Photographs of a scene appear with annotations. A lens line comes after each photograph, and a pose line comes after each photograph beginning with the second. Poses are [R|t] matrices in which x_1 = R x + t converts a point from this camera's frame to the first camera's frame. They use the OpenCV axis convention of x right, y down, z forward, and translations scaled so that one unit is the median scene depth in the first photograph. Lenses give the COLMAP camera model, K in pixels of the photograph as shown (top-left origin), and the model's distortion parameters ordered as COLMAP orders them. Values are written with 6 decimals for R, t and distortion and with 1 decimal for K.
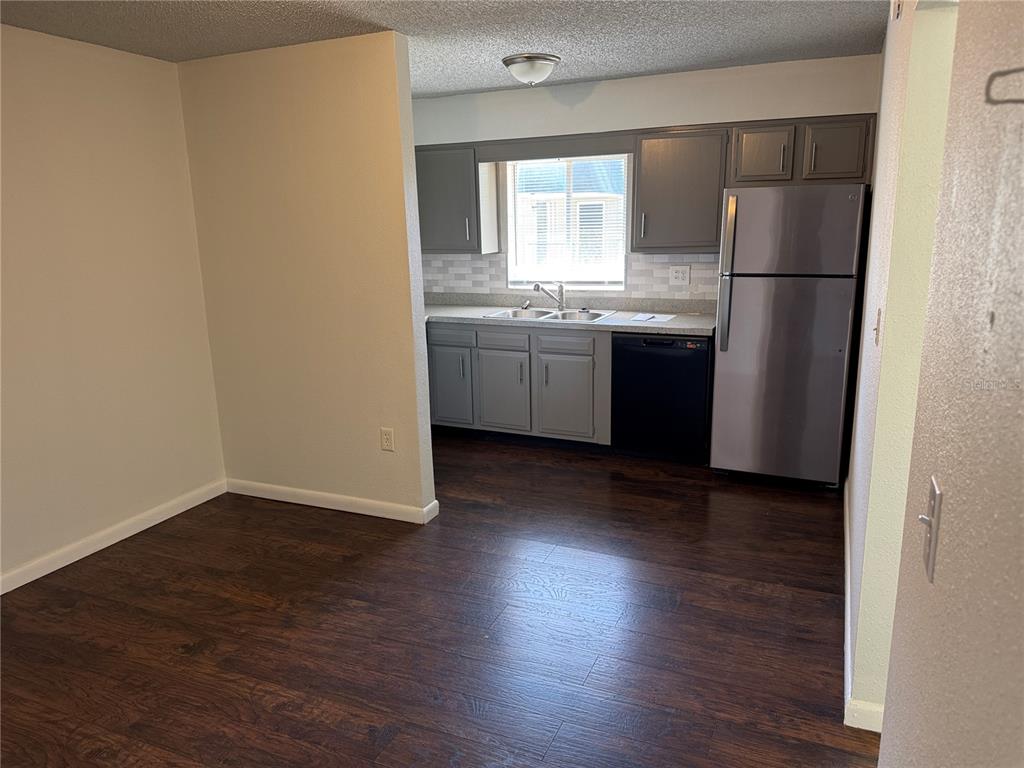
lens RADIAL K [[717.1, 0, 512.0], [0, 717.1, 384.0], [0, 0, 1]] dist [0.114804, -0.145911]
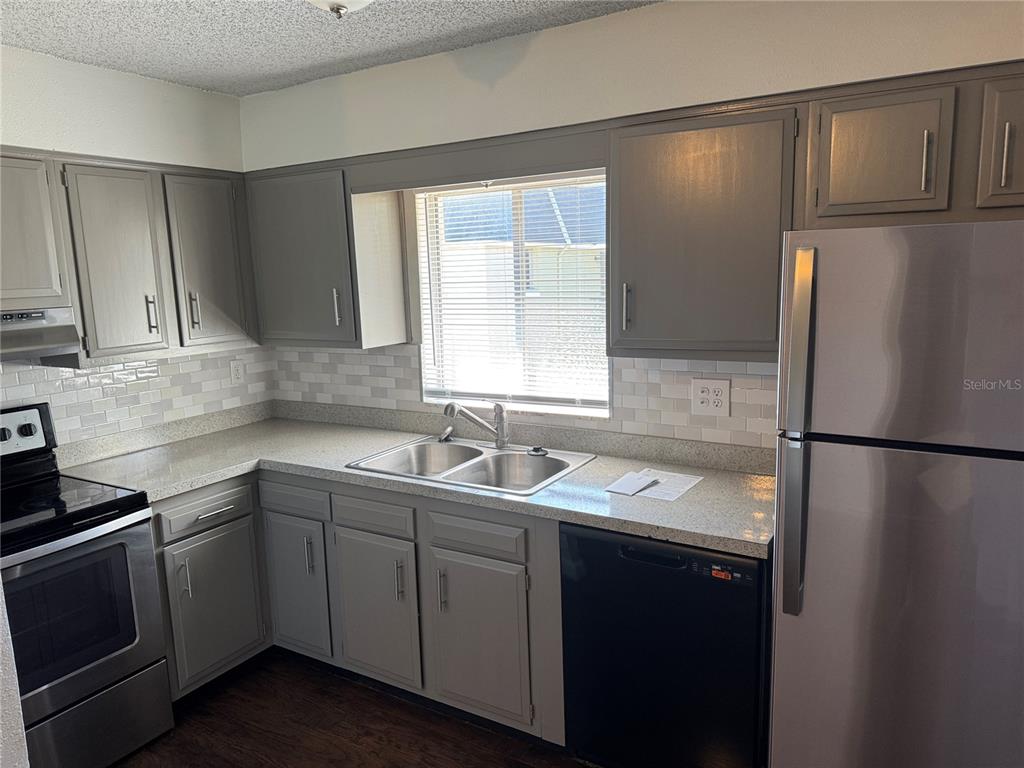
lens RADIAL K [[717.1, 0, 512.0], [0, 717.1, 384.0], [0, 0, 1]] dist [0.114804, -0.145911]
pose [[0.992824, 0.009543, -0.119203, 0.150162], [-0.017292, 0.997791, -0.064145, -0.121886], [0.118328, 0.065746, 0.990796, 0.460883]]
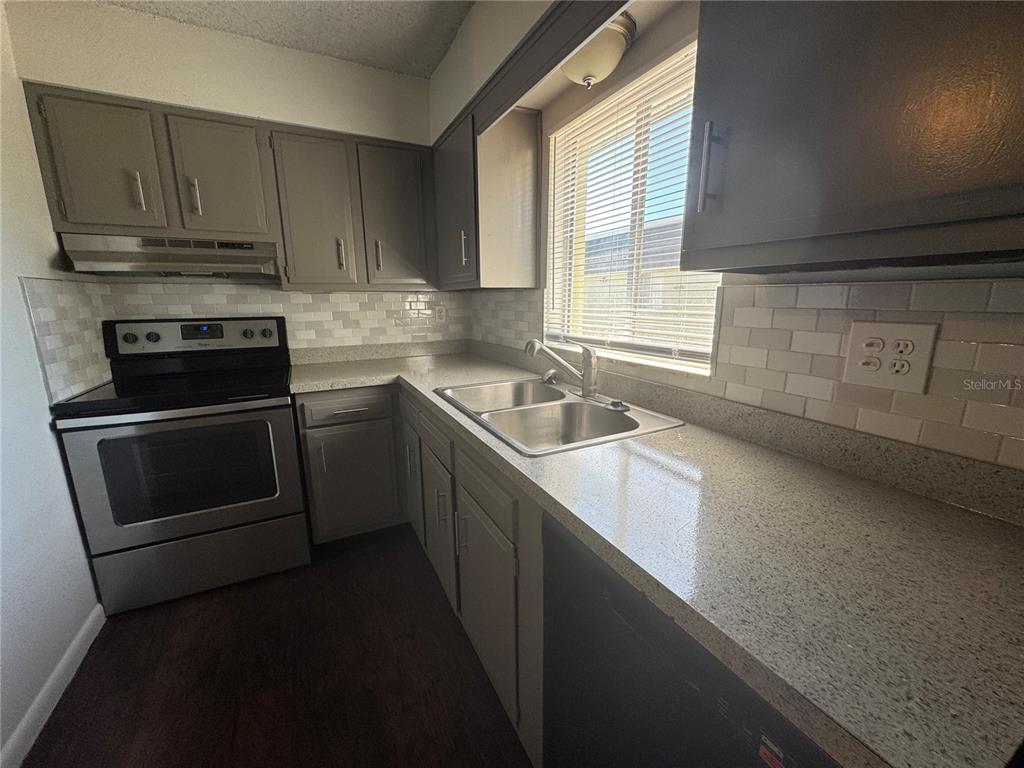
lens RADIAL K [[406.5, 0, 512.0], [0, 406.5, 384.0], [0, 0, 1]] dist [-0.000189, -0.000096]
pose [[0.779816, 0.146041, -0.608735, 0.212608], [-0.150240, 0.987648, 0.044482, -0.121701], [0.607712, 0.056769, 0.792126, 0.767827]]
